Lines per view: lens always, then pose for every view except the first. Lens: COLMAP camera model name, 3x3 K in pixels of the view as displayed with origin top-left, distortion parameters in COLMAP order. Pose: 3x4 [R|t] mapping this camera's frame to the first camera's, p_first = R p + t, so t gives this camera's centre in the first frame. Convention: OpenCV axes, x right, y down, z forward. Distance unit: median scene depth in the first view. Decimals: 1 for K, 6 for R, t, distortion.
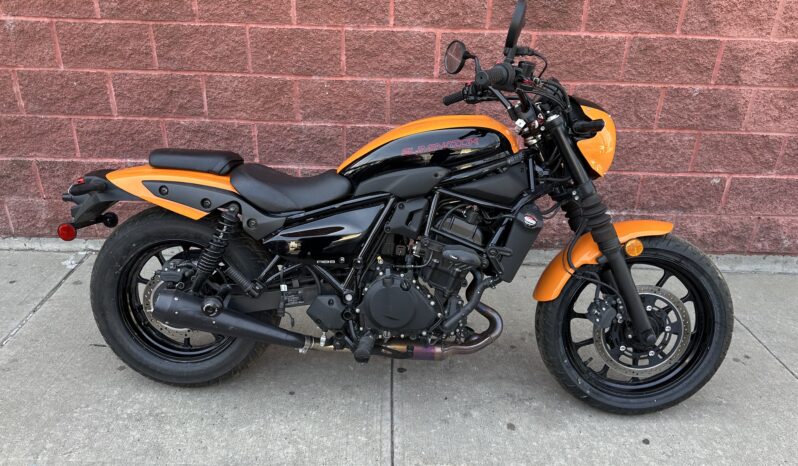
lens RADIAL K [[565.6, 0, 399.2], [0, 565.6, 233.2], [0, 0, 1]] dist [0.024626, -0.034002]
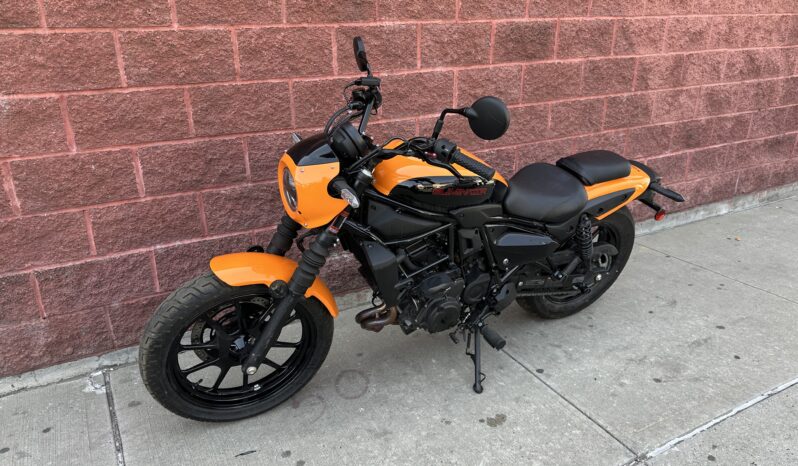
lens RADIAL K [[565.6, 0, 397.8], [0, 565.6, 234.0], [0, 0, 1]] dist [0.024626, -0.034002]
pose [[0.883412, -0.206245, 0.420768, -0.552837], [0.234898, 0.971875, -0.016798, -0.050780], [-0.405469, 0.113677, 0.907013, 0.079353]]
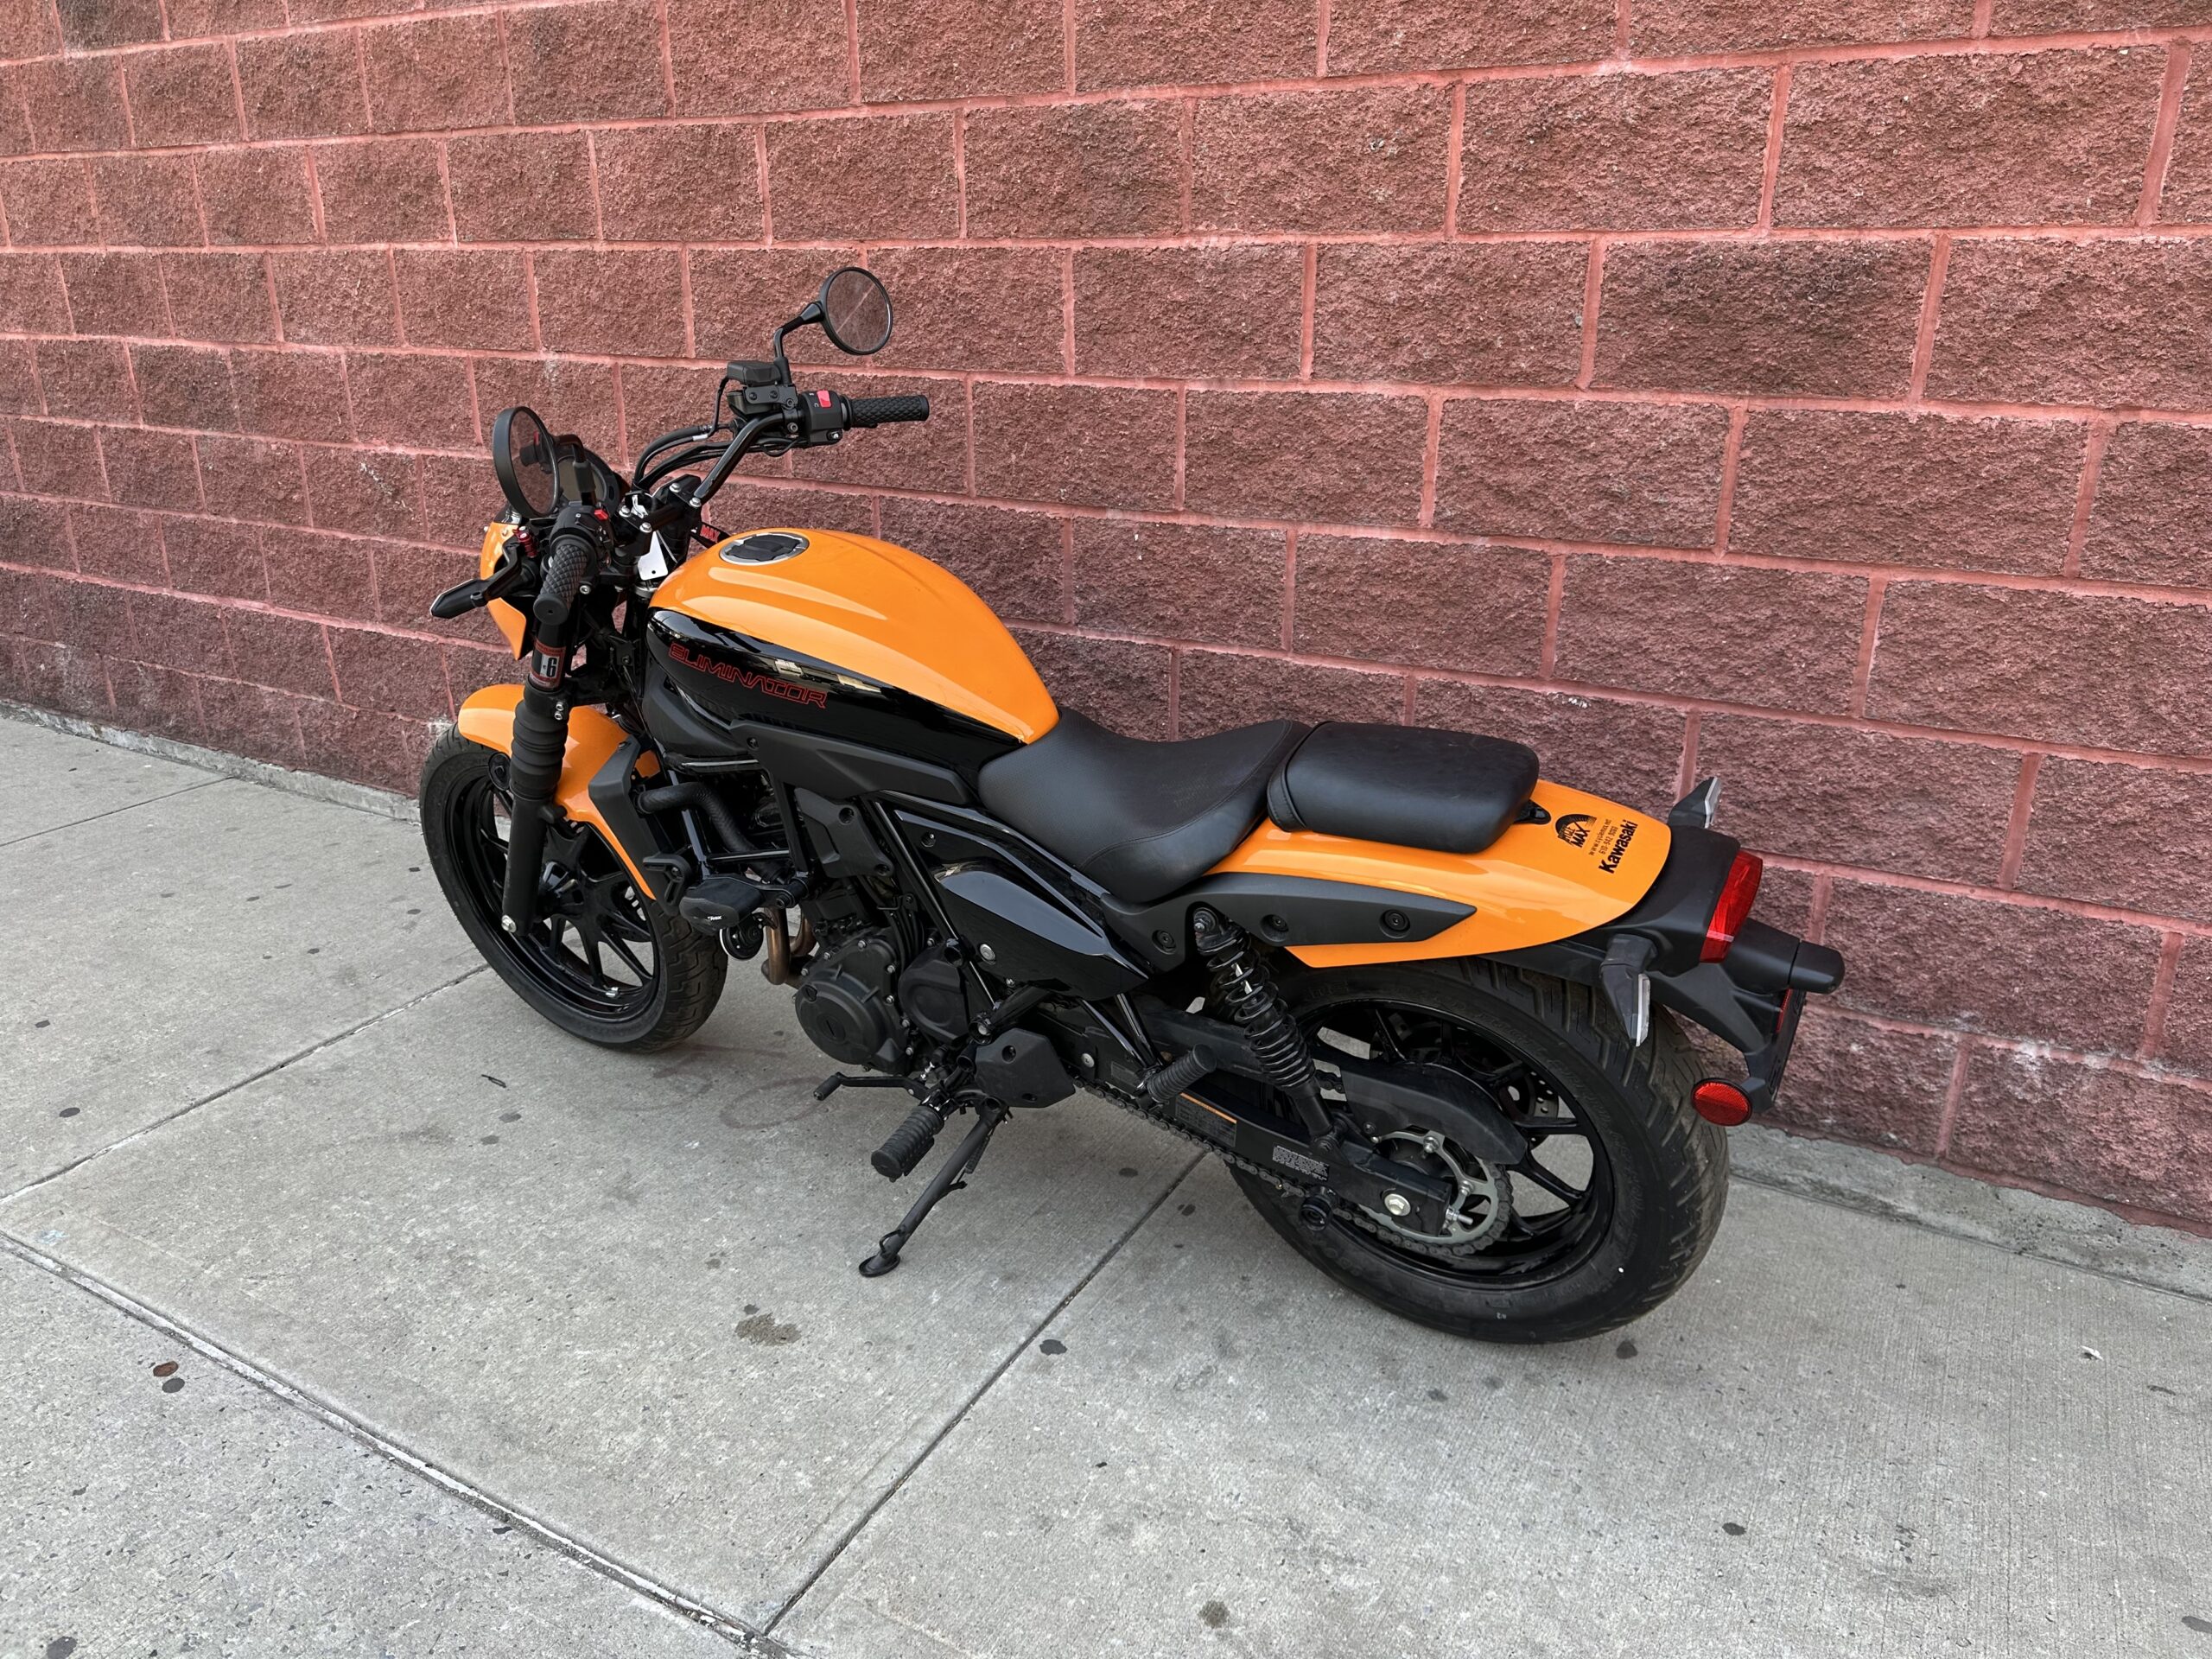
lens RADIAL K [[1571.6, 0, 1104.5], [0, 1571.6, 827.4], [0, 0, 1]] dist [0.020367, -0.027590]
pose [[0.862087, 0.143796, -0.485930, 0.385032], [-0.191326, 0.980285, -0.049347, -0.019997], [0.469254, 0.135513, 0.872603, 0.124352]]
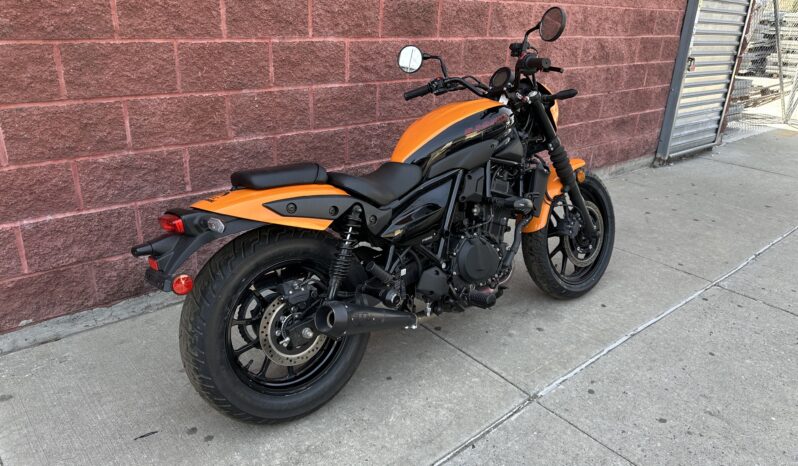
lens RADIAL K [[565.6, 0, 403.2], [0, 565.6, 226.1], [0, 0, 1]] dist [0.024626, -0.034002]
pose [[0.755748, -0.236285, 0.610749, -0.603148], [0.259903, 0.964263, 0.051445, -0.031666], [-0.601079, 0.119856, 0.790151, 0.095908]]
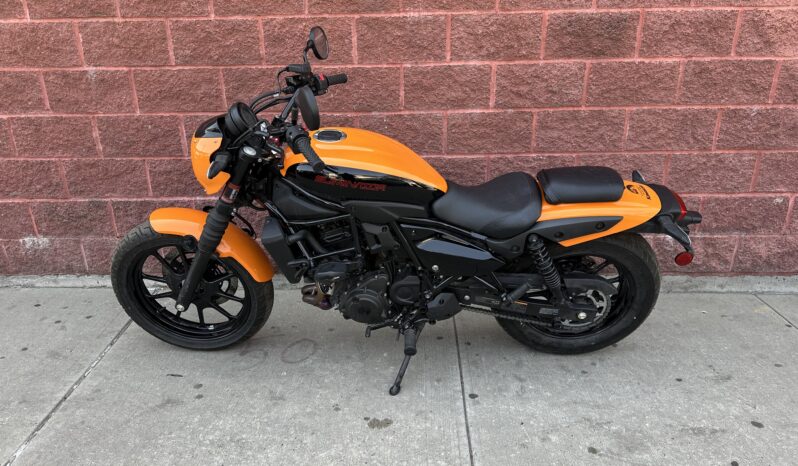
lens RADIAL K [[565.6, 0, 398.7], [0, 565.6, 235.3], [0, 0, 1]] dist [0.024626, -0.034002]
pose [[0.998222, -0.027669, -0.052801, -0.057082], [0.024069, 0.997420, -0.067639, 0.021421], [0.054536, 0.066248, 0.996312, -0.017413]]
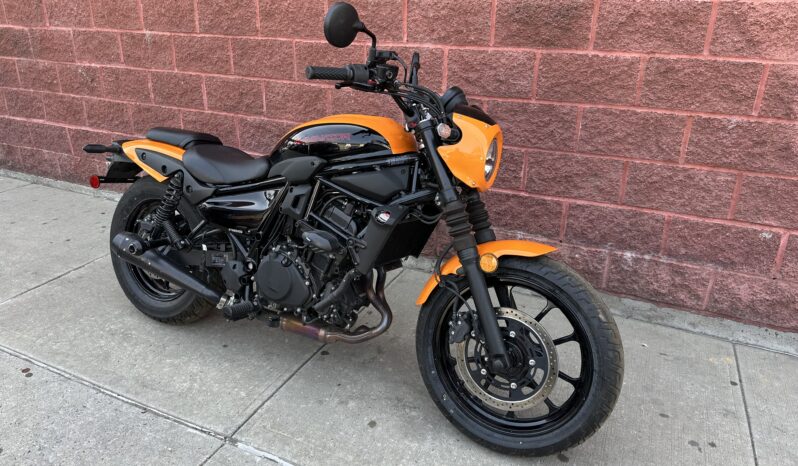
lens RADIAL K [[565.6, 0, 404.8], [0, 565.6, 229.6], [0, 0, 1]] dist [0.024626, -0.034002]
pose [[0.901374, 0.147026, -0.407319, 0.465654], [-0.174197, 0.984247, -0.030212, 0.016313], [0.396460, 0.098186, 0.912786, 0.054745]]
